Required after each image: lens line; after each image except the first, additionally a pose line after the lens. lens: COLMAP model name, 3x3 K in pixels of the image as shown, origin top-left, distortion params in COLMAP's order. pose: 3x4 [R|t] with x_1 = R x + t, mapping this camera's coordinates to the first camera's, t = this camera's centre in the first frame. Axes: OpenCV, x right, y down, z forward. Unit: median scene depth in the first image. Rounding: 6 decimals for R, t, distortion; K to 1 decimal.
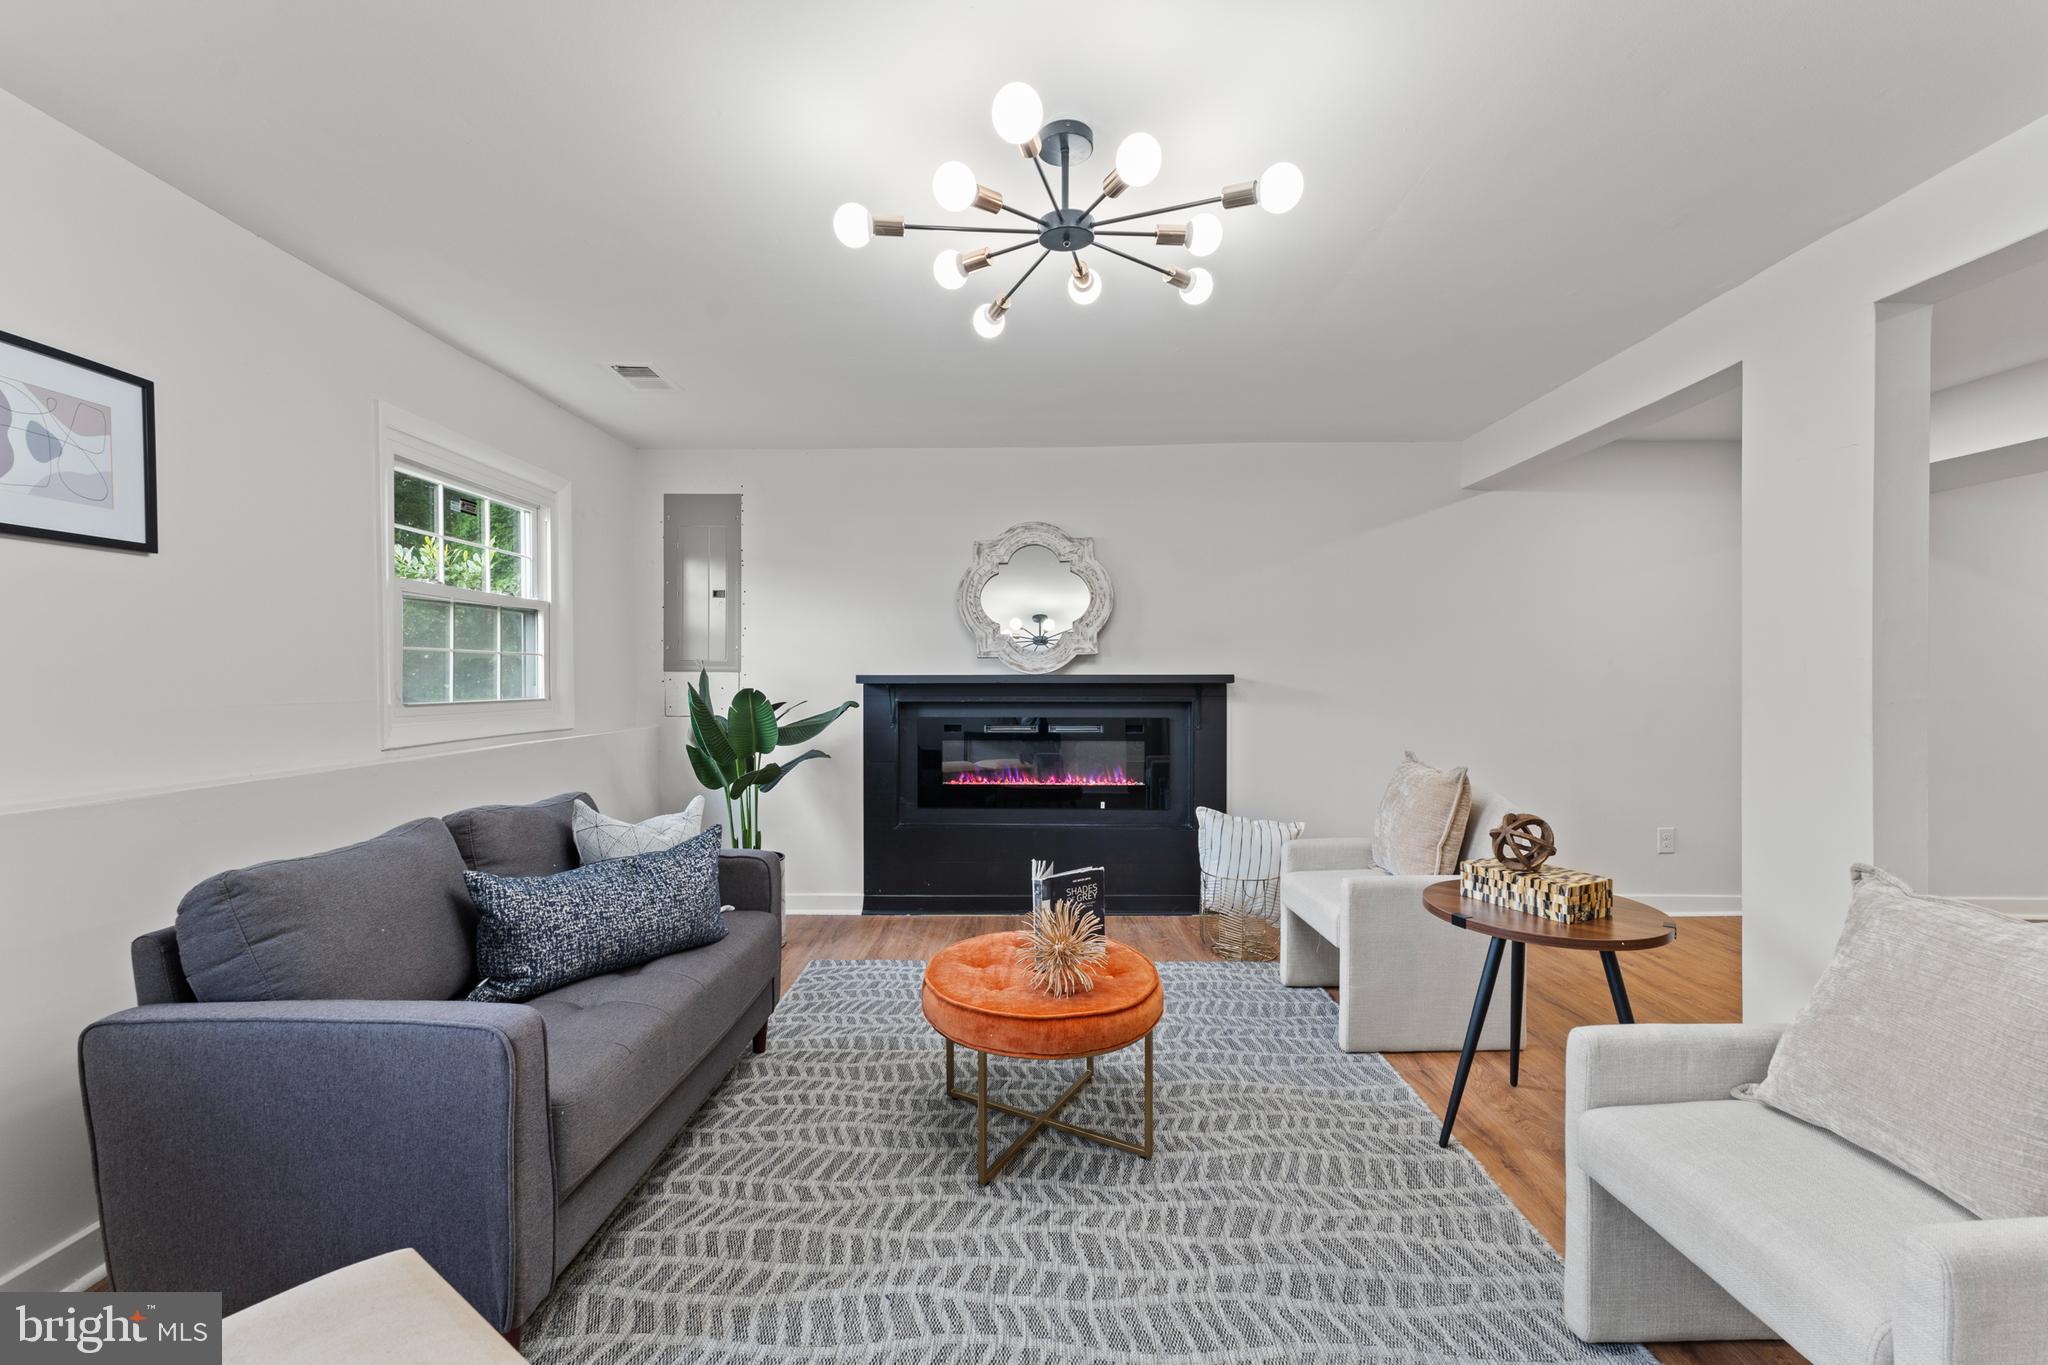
lens RADIAL K [[822.0, 0, 1024.0], [0, 822.0, 682.5], [0, 0, 1]] dist [-0.000465, -0.000229]
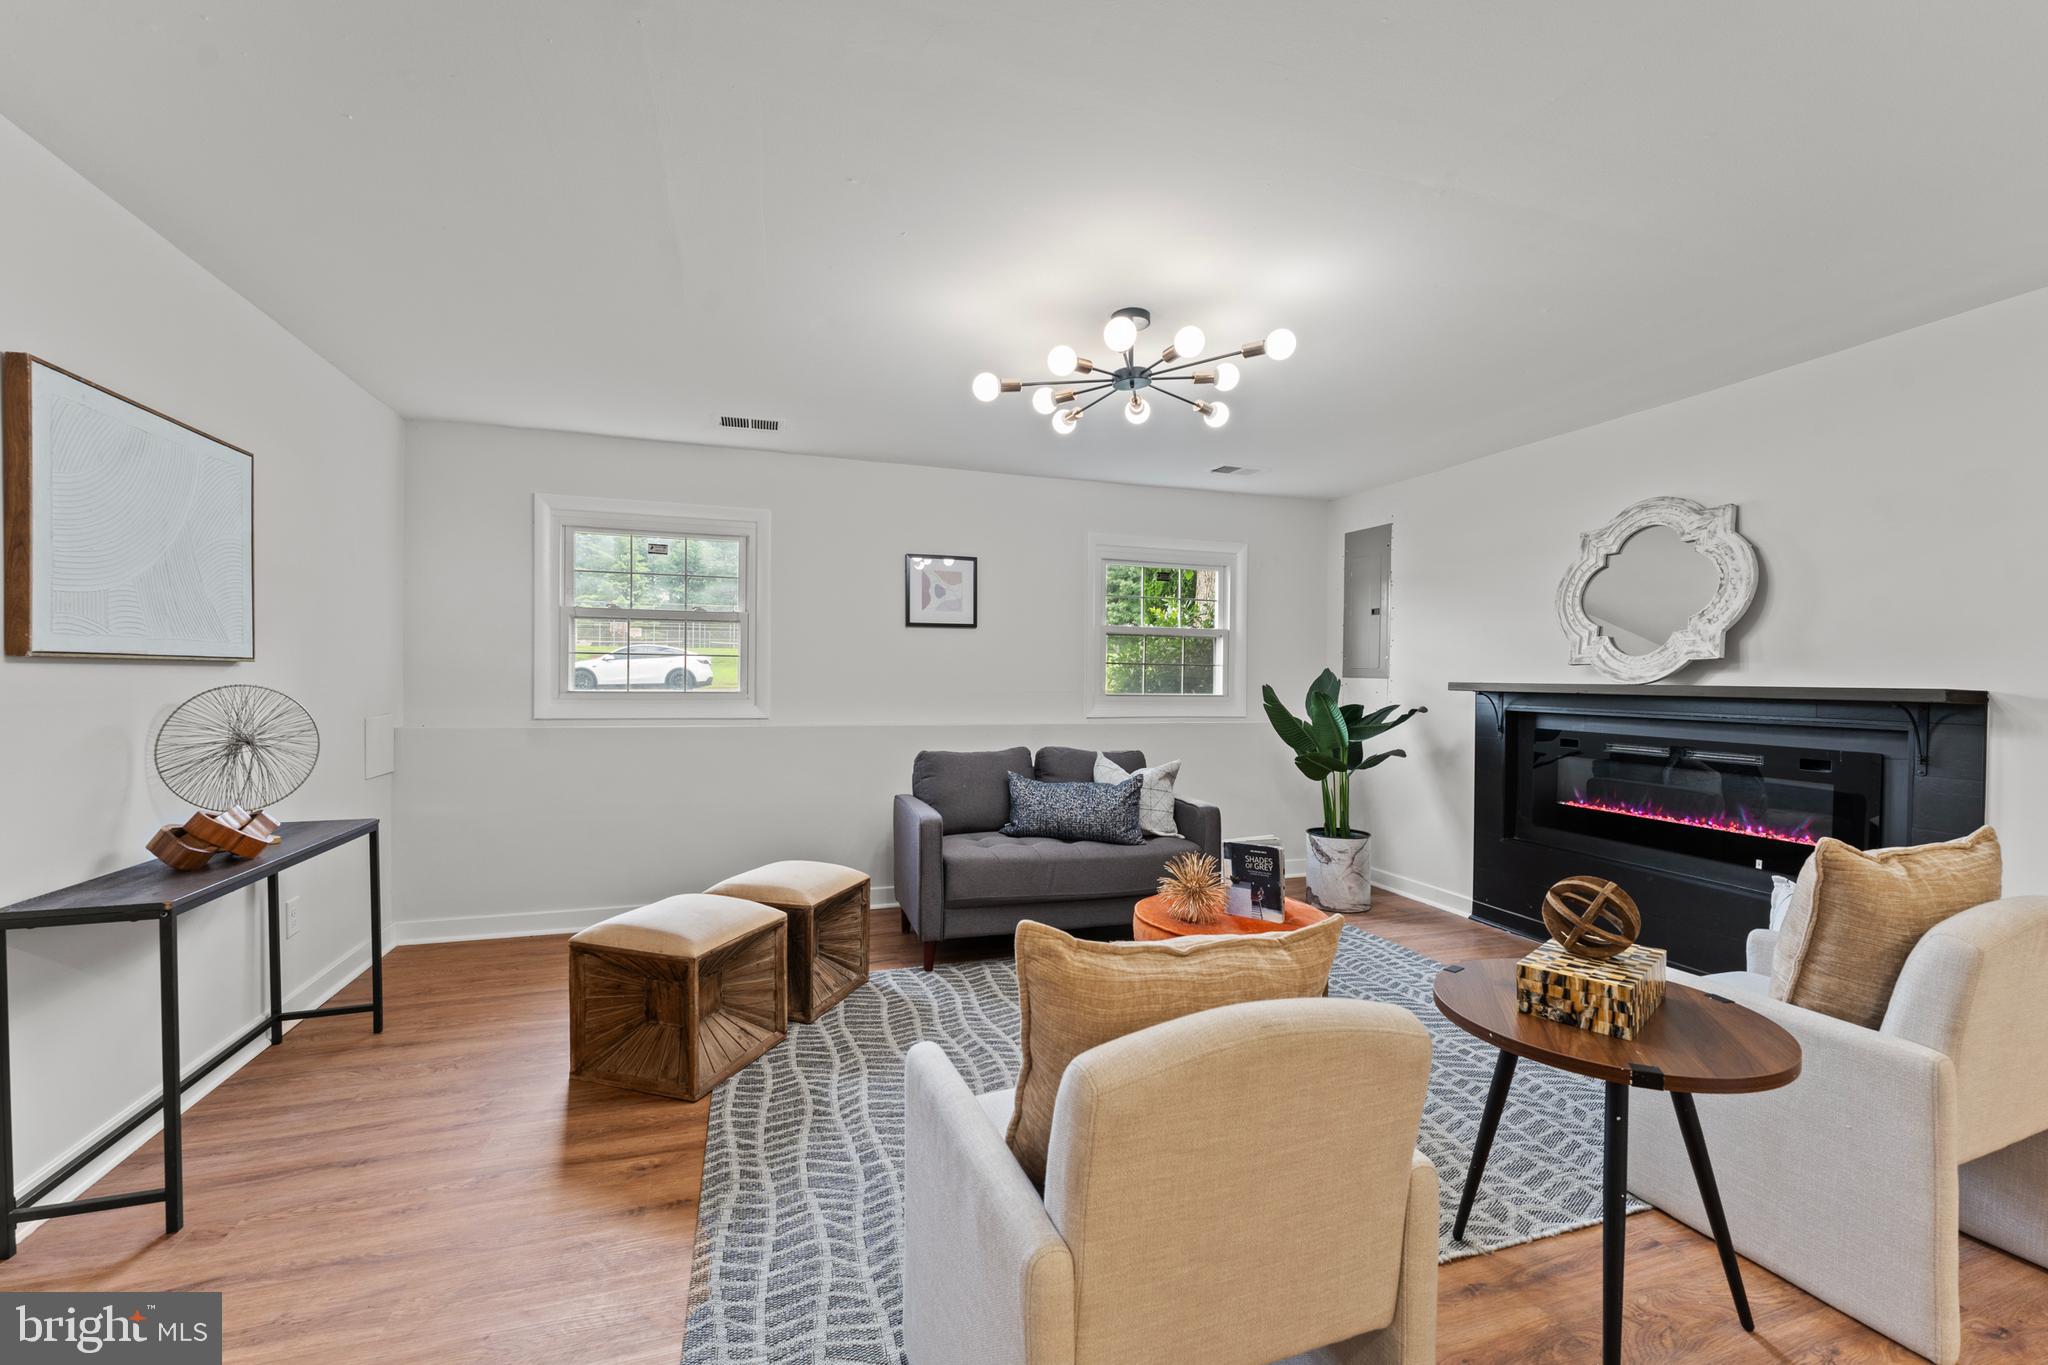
lens RADIAL K [[822.0, 0, 1024.0], [0, 822.0, 682.5], [0, 0, 1]] dist [-0.000465, -0.000229]
pose [[0.340217, 0.013977, -0.940243, 0.578667], [-0.018076, 0.999802, 0.008322, -0.007394], [0.940173, 0.014165, 0.340402, 0.136089]]
